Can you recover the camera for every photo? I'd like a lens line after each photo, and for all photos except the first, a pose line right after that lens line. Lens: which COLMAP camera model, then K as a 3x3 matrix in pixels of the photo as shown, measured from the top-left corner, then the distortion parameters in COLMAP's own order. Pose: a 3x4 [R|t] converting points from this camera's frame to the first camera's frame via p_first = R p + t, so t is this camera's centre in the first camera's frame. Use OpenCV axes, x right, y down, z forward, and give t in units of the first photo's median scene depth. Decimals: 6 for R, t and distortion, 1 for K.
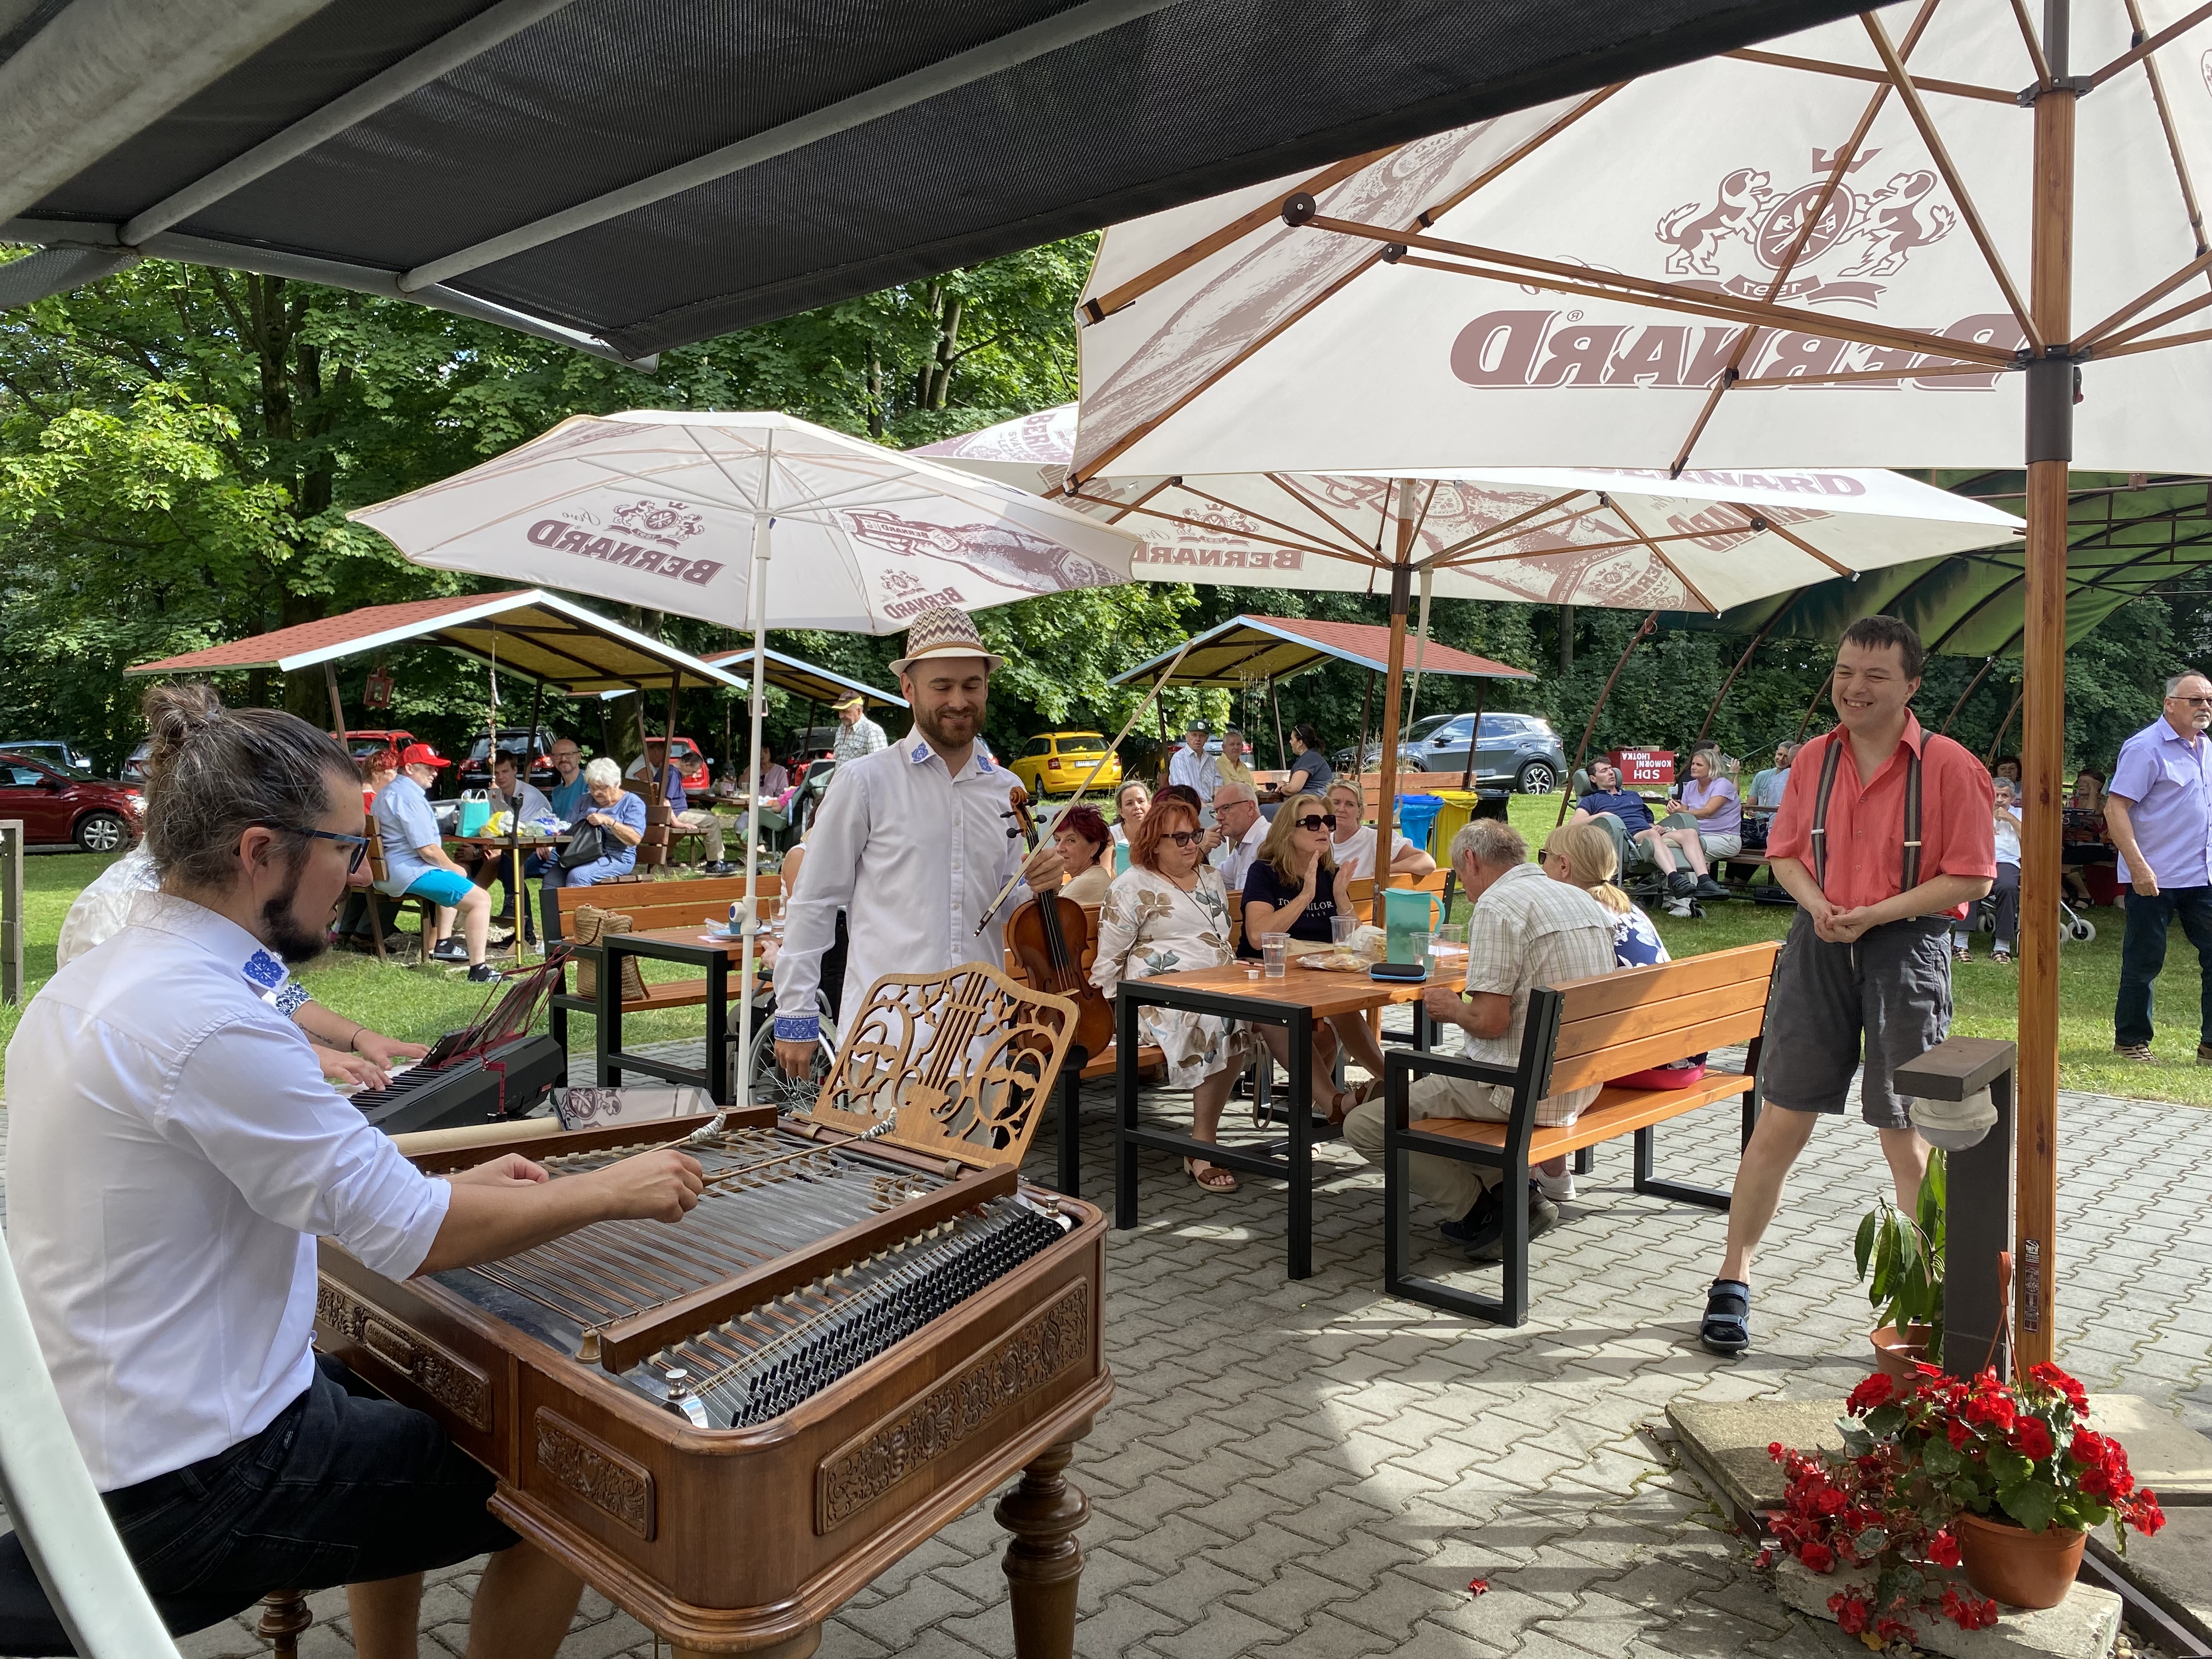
lens RADIAL K [[1694.9, 0, 1143.9], [0, 1694.9, 796.6], [0, 0, 1]] dist [0.052888, 0.000968]
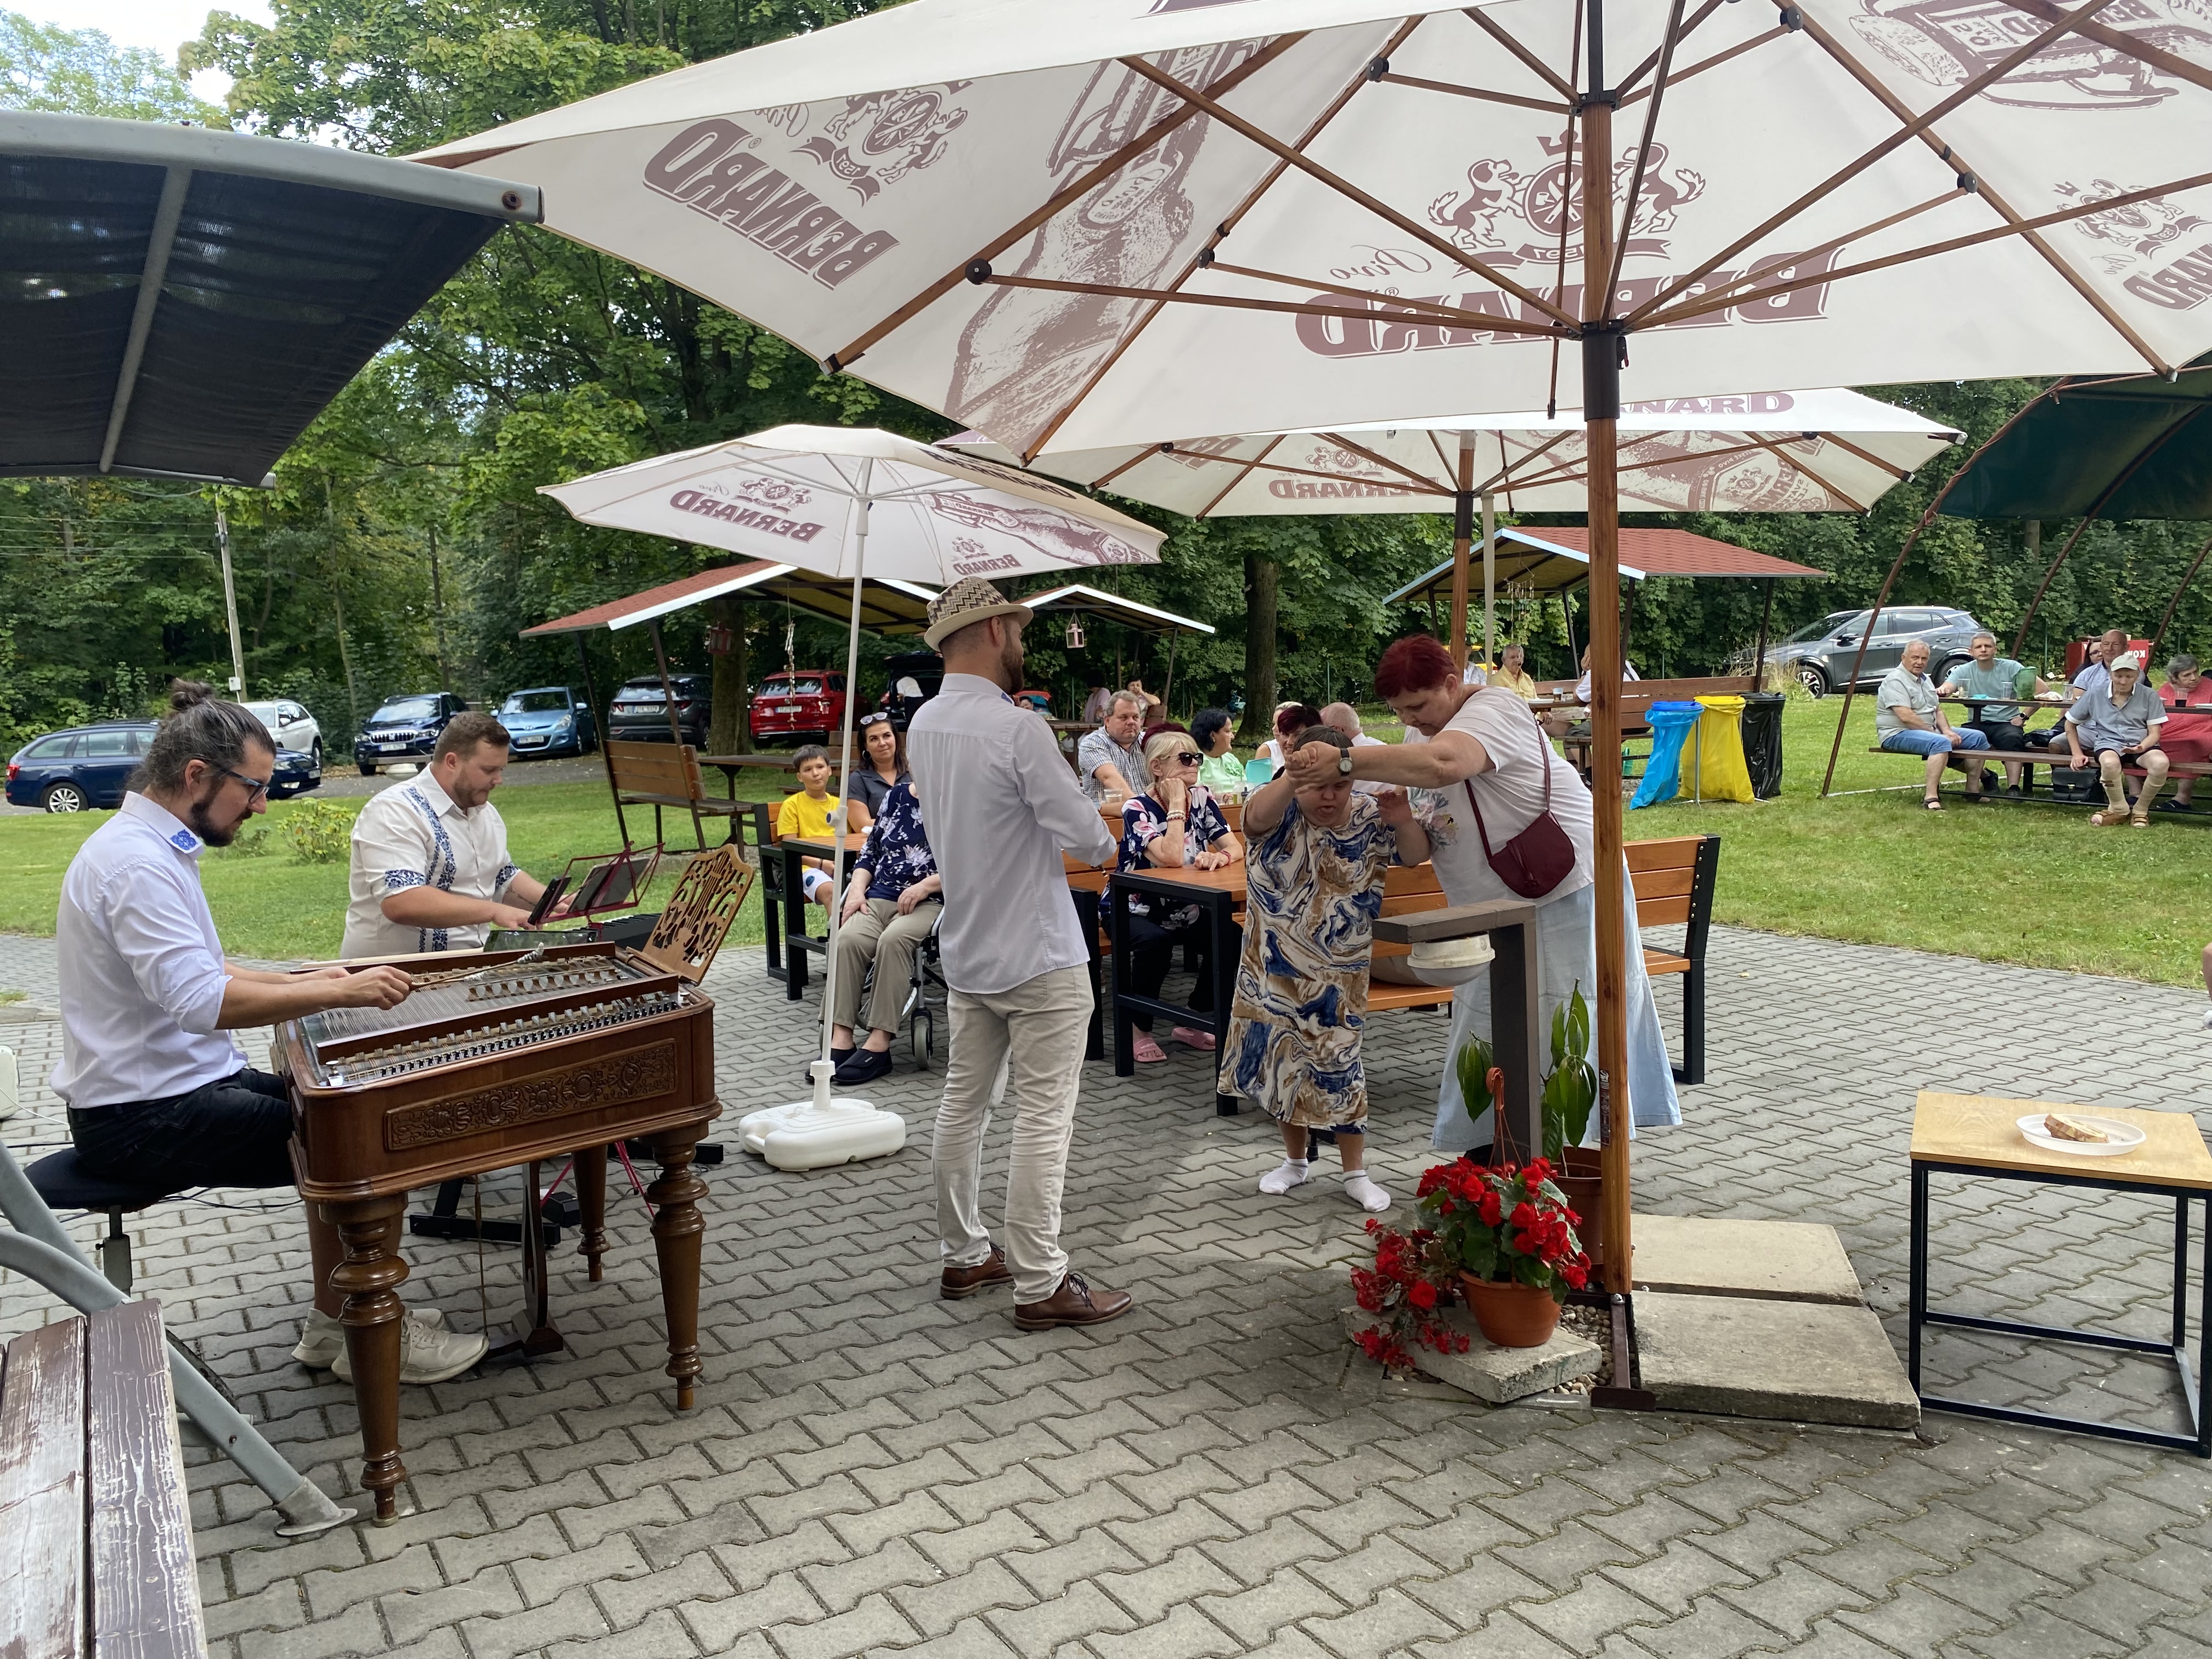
lens RADIAL K [[1697.8, 0, 1106.3], [0, 1697.8, 807.8], [0, 0, 1]] dist [0.058641, -0.061524]
pose [[0.959881, -0.011061, -0.280190, 0.098857], [0.026559, 0.998316, 0.051577, 0.000330], [0.279148, -0.056949, 0.958558, -0.045213]]
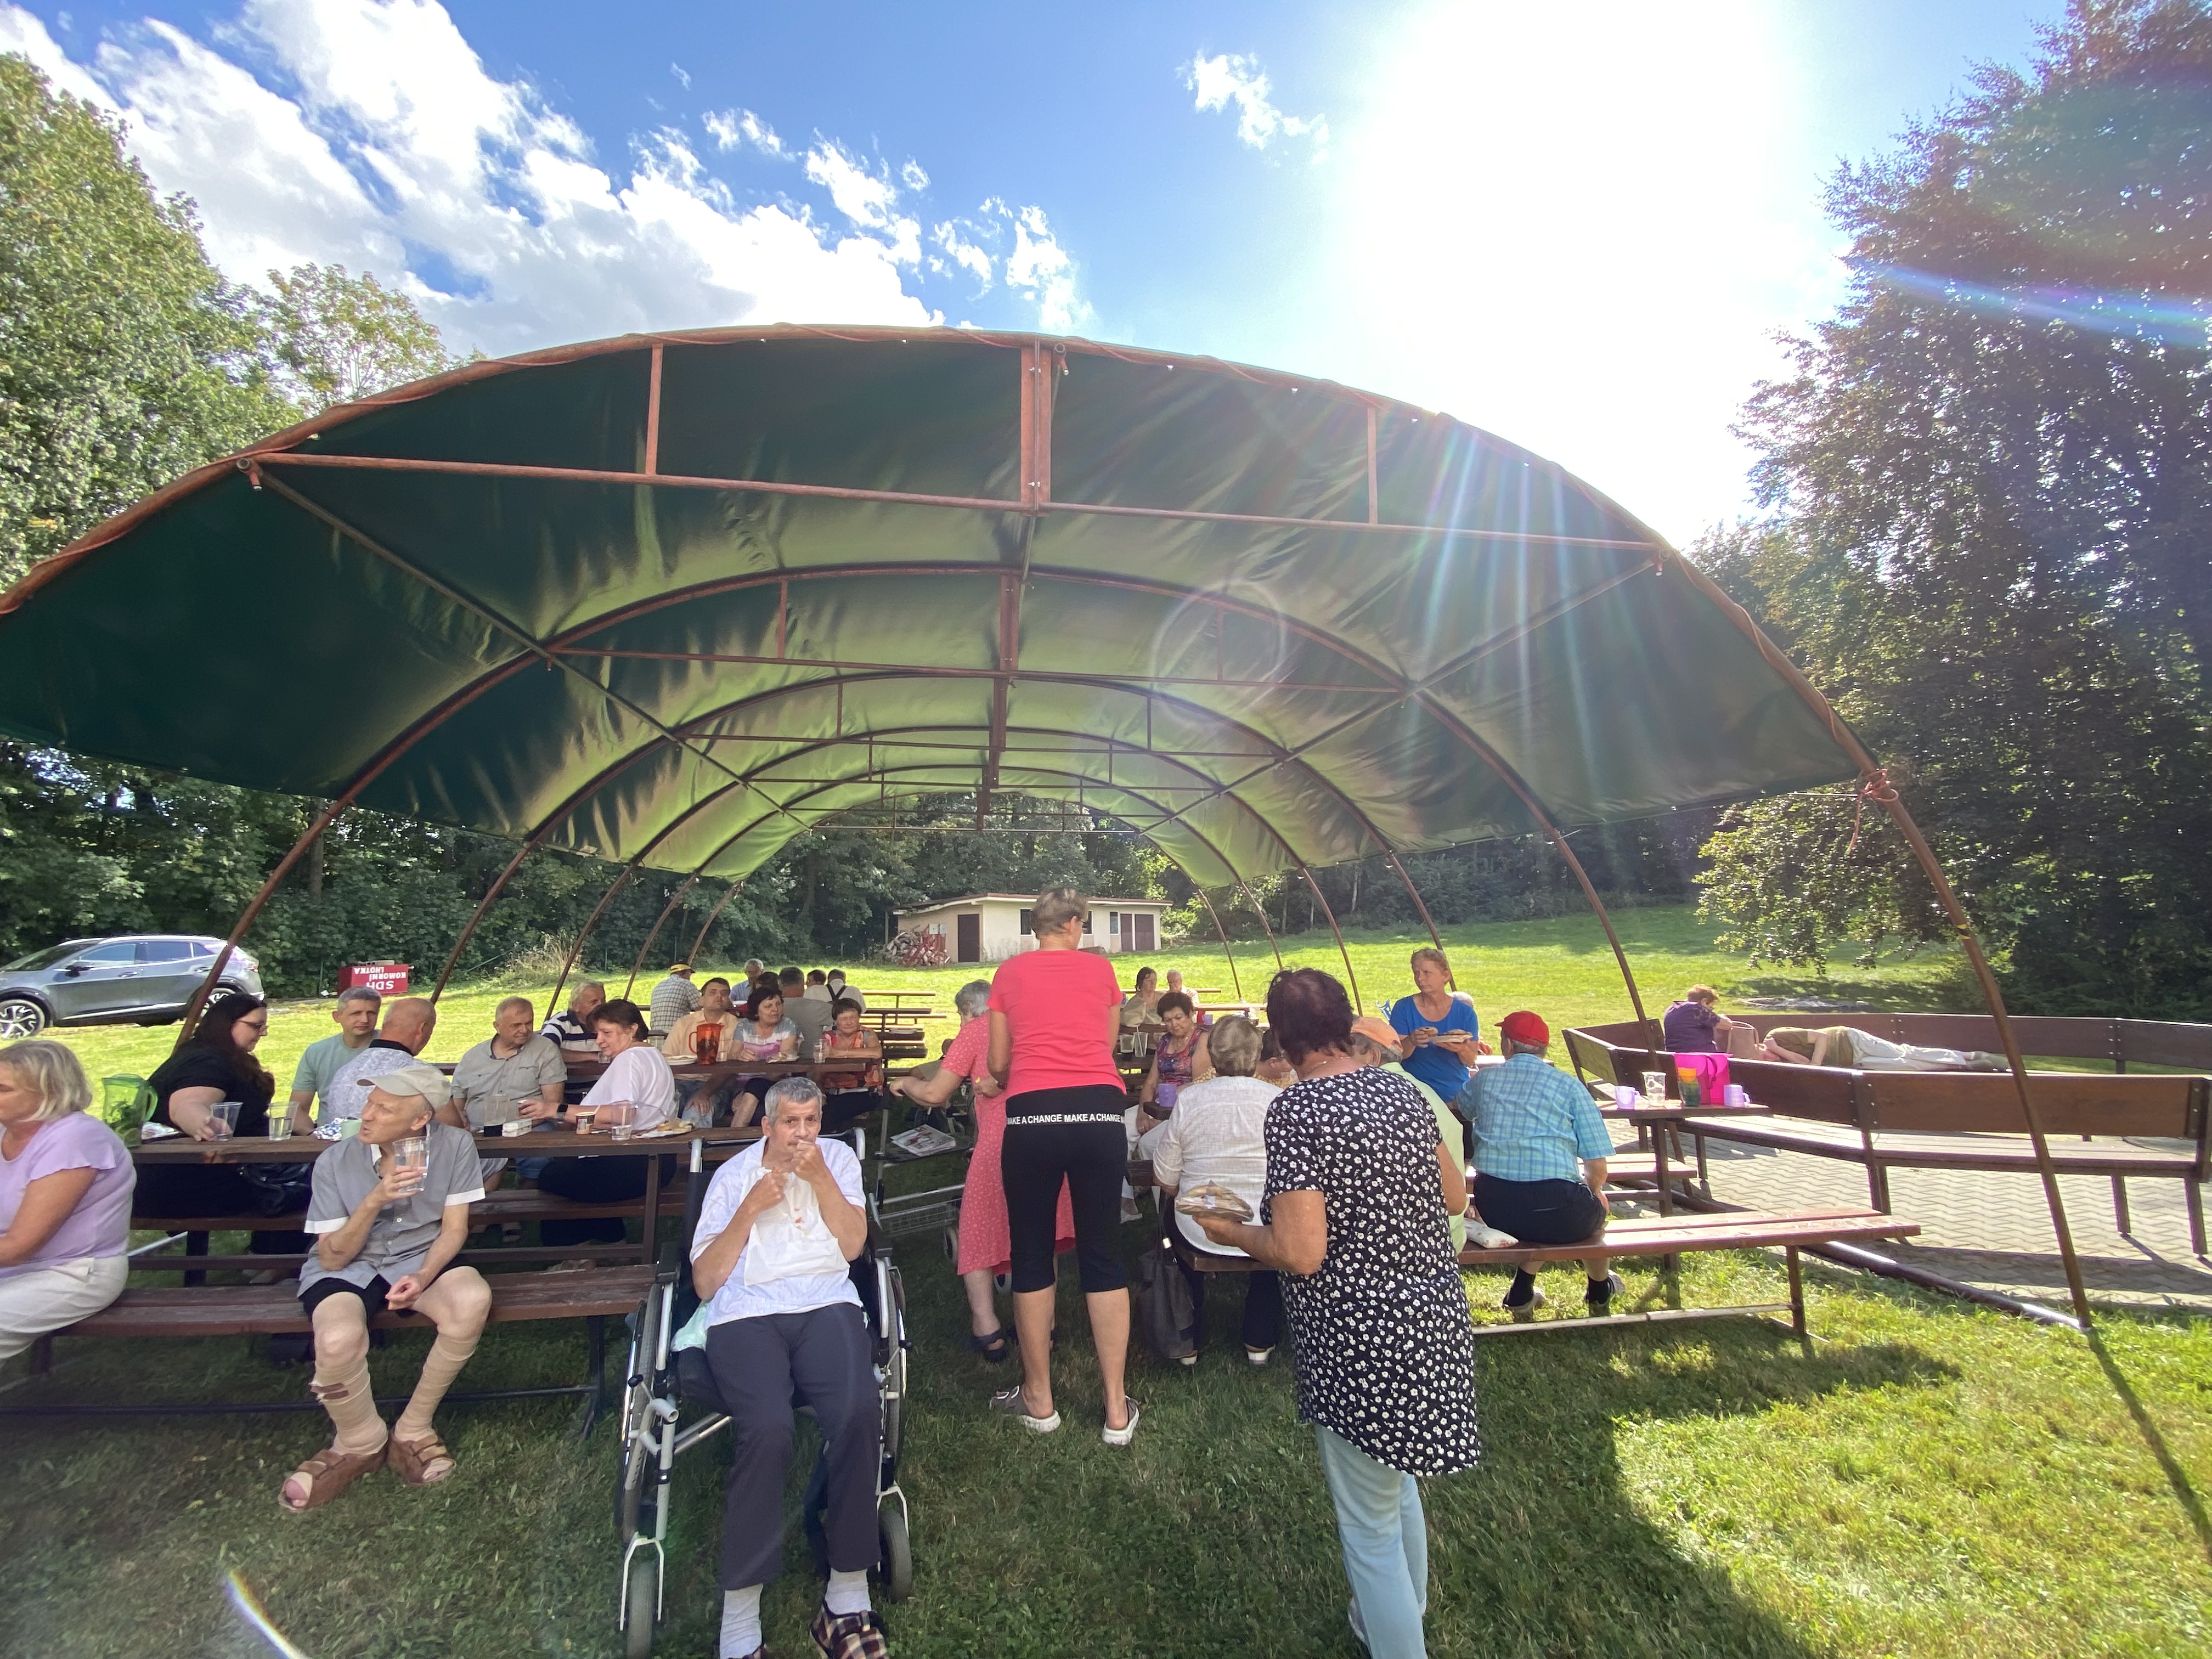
lens RADIAL K [[923.2, 0, 1113.6], [0, 923.2, 837.4], [0, 0, 1]] dist [-0.001027, -0.000507]
pose [[0.610903, 0.053408, 0.789902, 0.256414], [0.061380, 0.991524, -0.114510, -0.026881], [-0.789323, 0.118439, 0.602446, 0.569370]]
